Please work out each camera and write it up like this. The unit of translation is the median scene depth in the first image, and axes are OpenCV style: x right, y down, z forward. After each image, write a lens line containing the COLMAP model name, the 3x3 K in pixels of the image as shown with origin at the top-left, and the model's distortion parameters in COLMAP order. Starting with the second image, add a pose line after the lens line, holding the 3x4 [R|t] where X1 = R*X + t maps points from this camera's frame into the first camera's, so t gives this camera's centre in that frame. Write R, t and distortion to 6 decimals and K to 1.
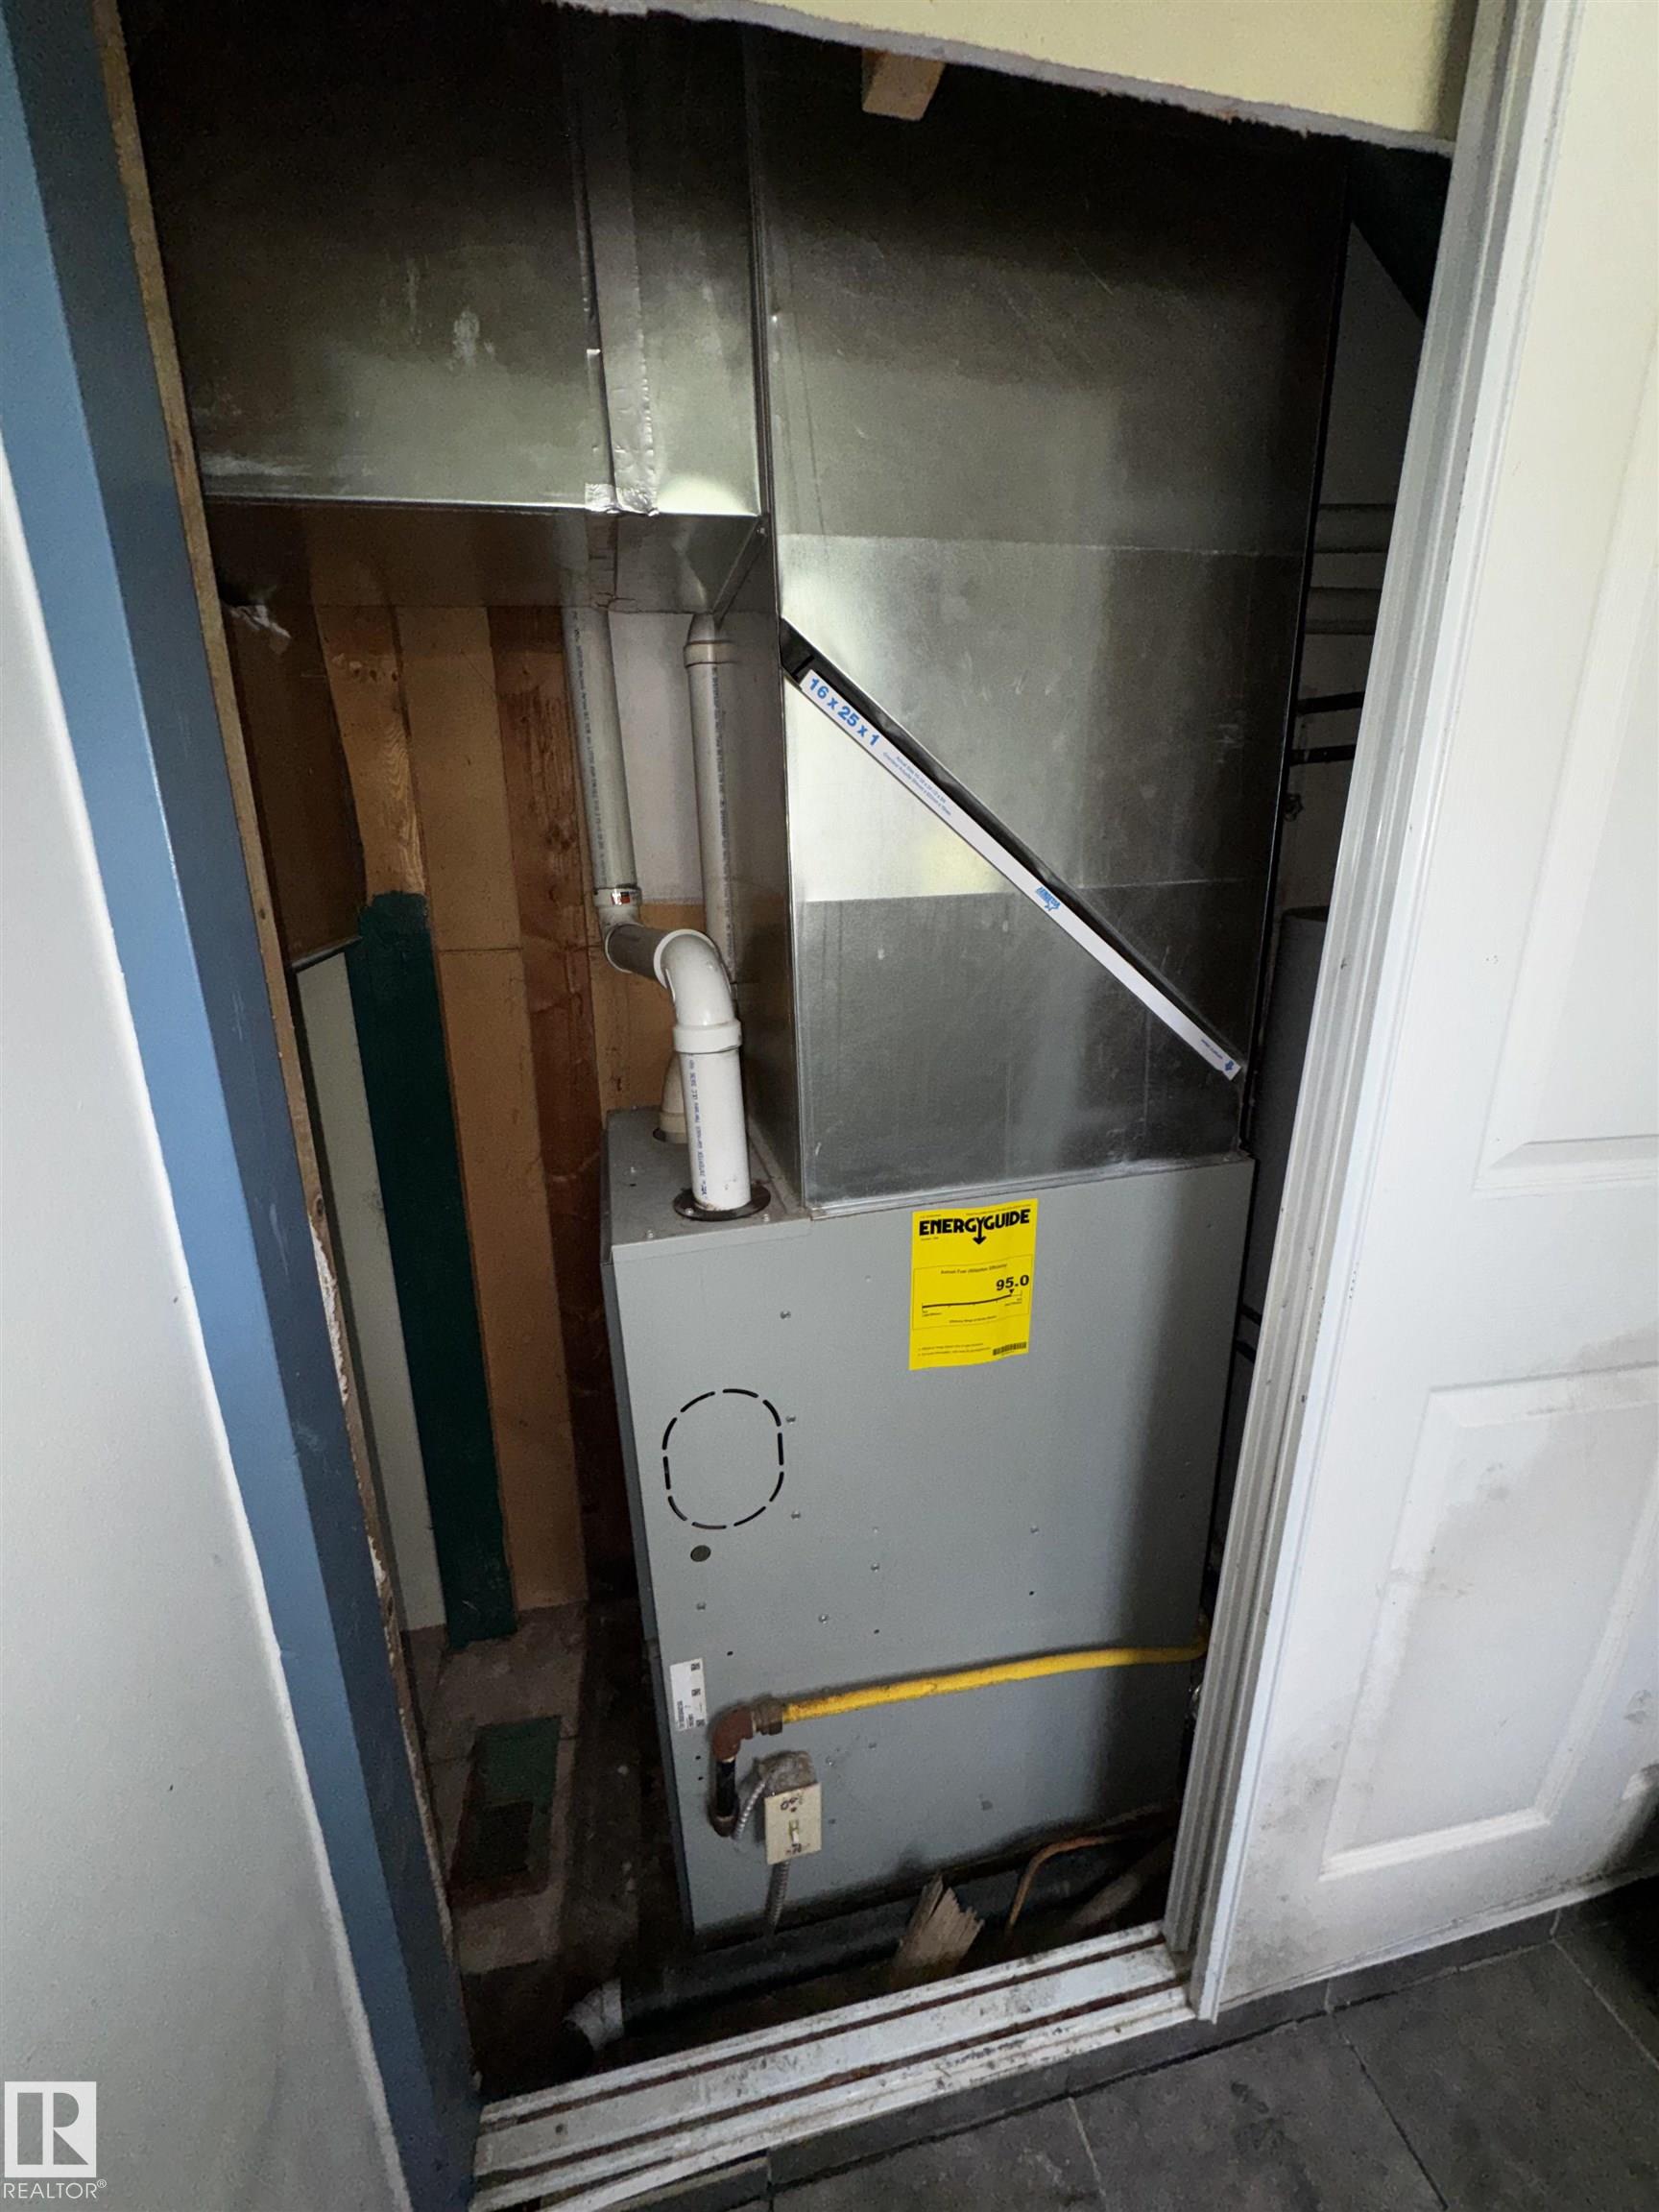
lens RADIAL K [[880.7, 0, 828.8], [0, 880.7, 1098.1], [0, 0, 1]] dist [-0.004879, 0.000738]
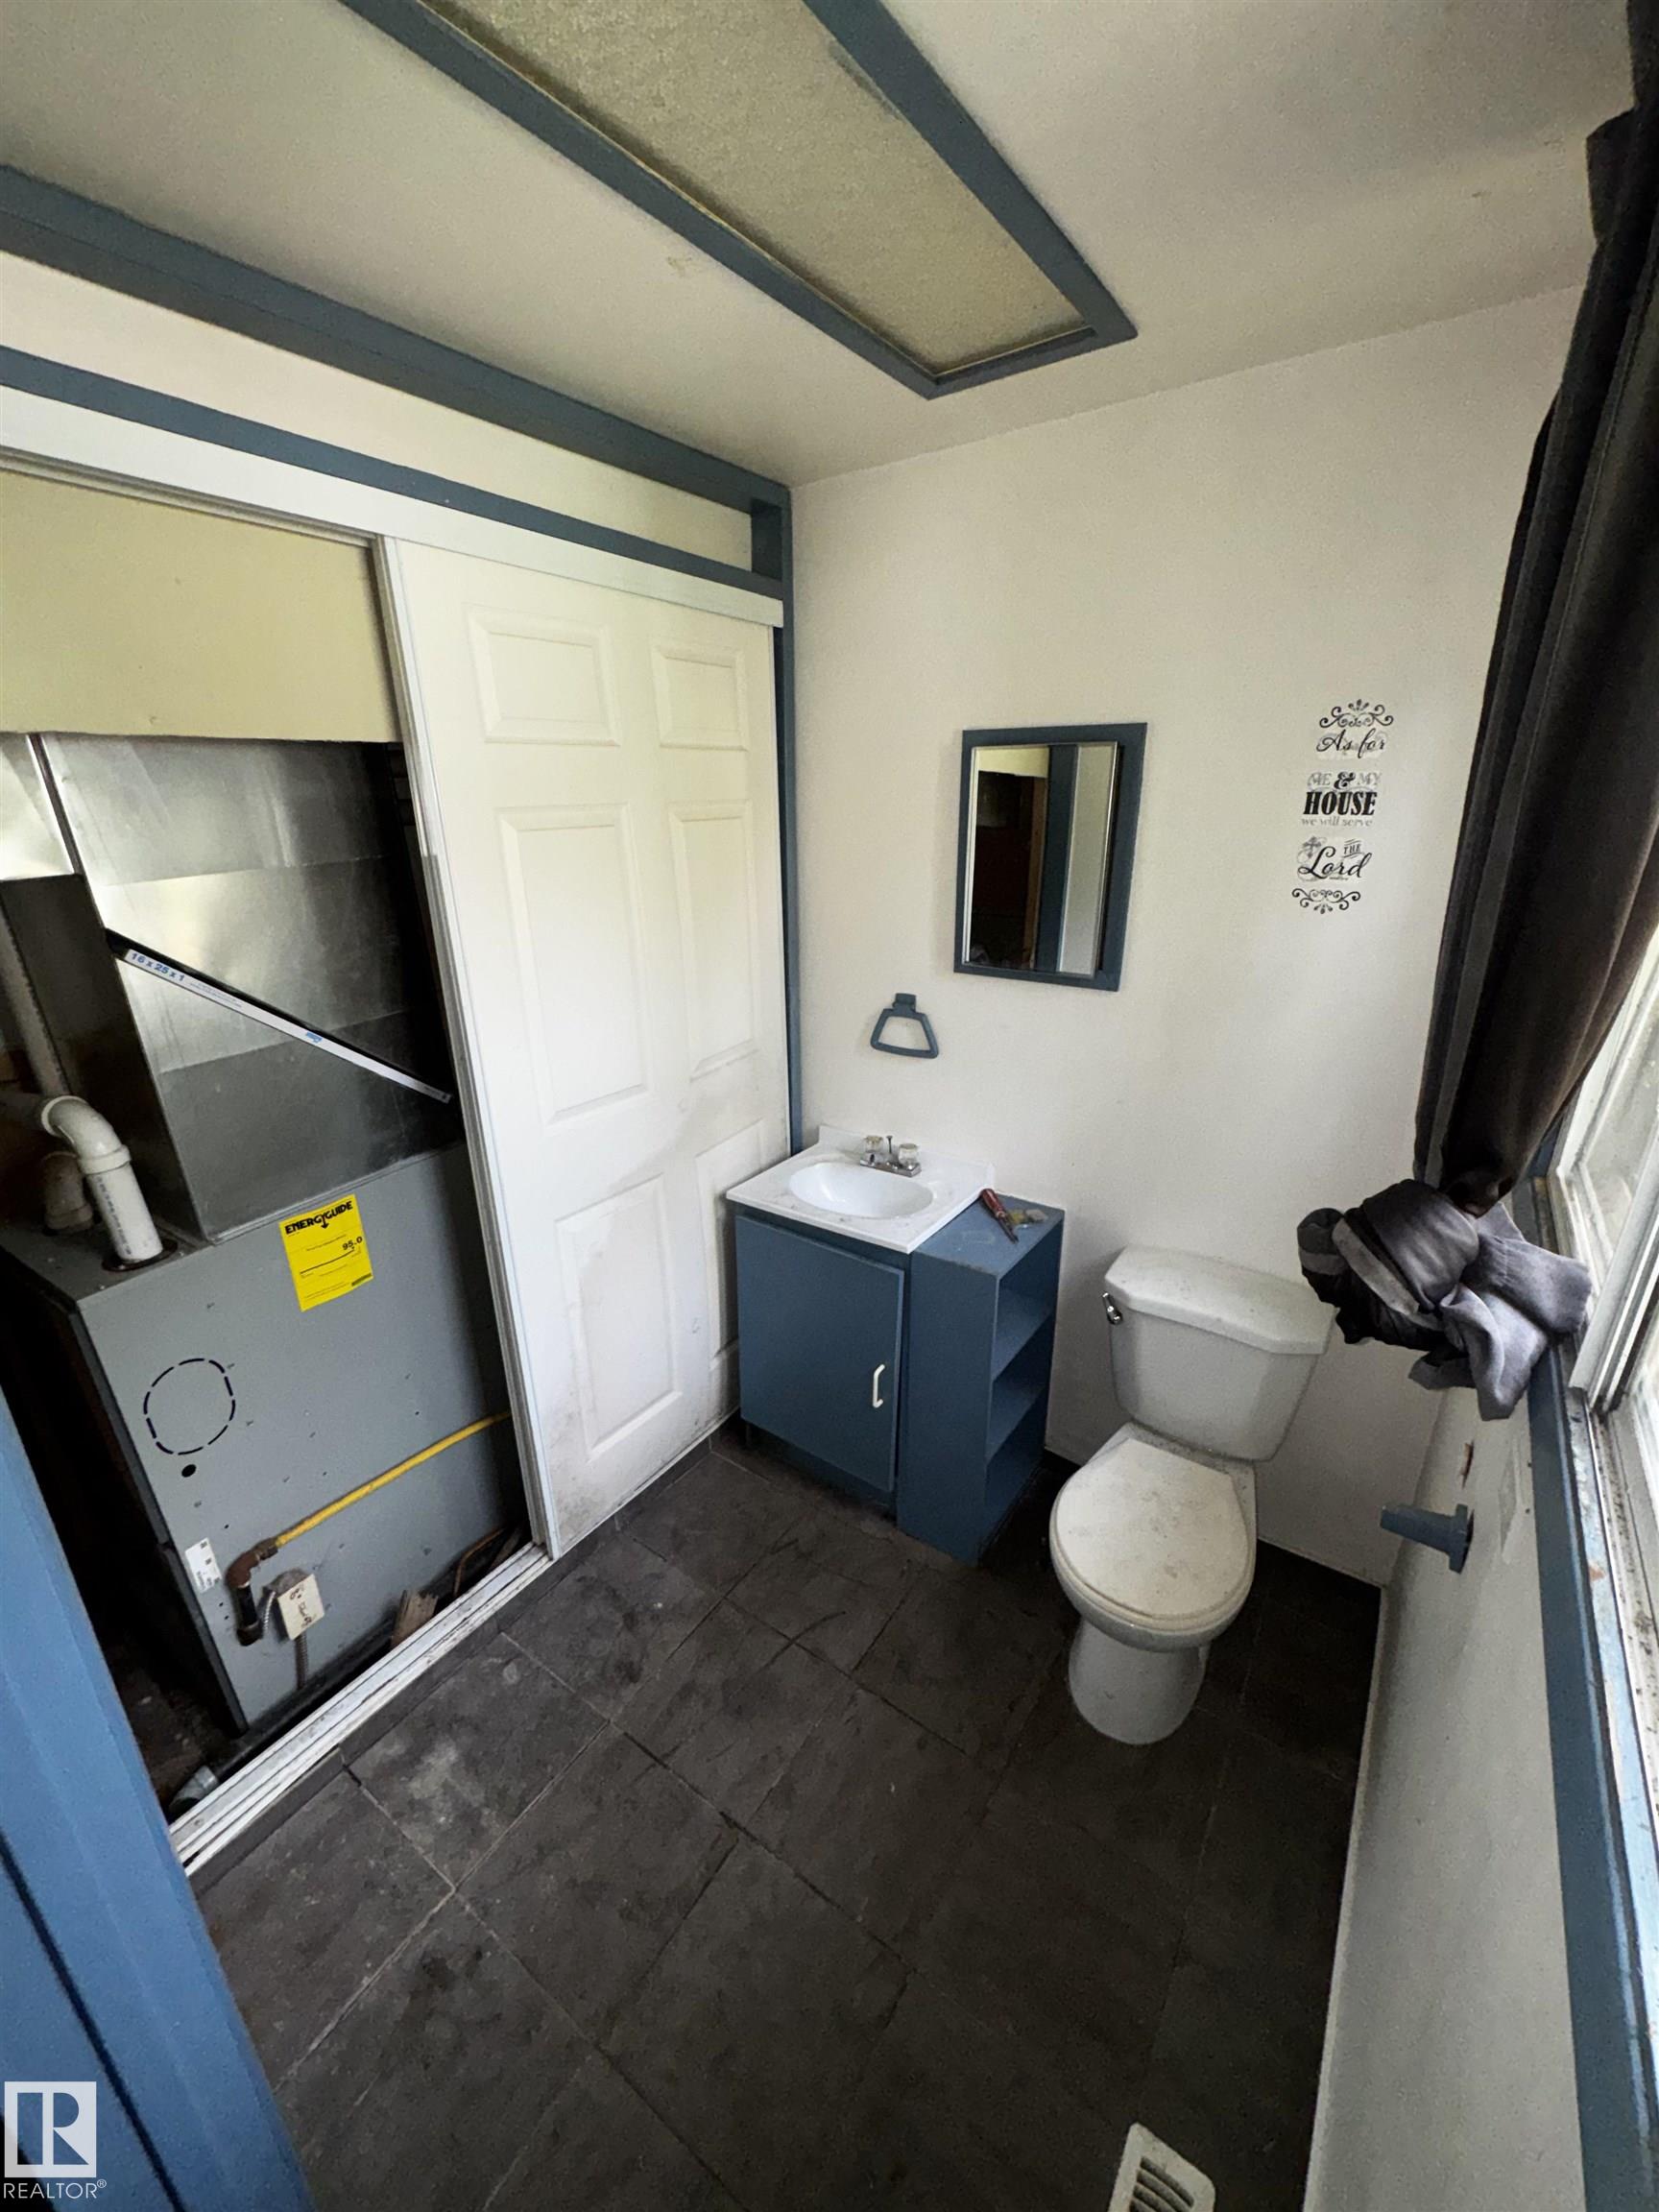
lens RADIAL K [[880.7, 0, 834.9], [0, 880.7, 1104.7], [0, 0, 1]] dist [-0.004879, 0.000738]
pose [[0.729275, -0.239394, 0.640974, -0.156958], [0.203547, 0.970288, 0.130801, -0.099396], [-0.653243, 0.035079, 0.756336, -1.021681]]
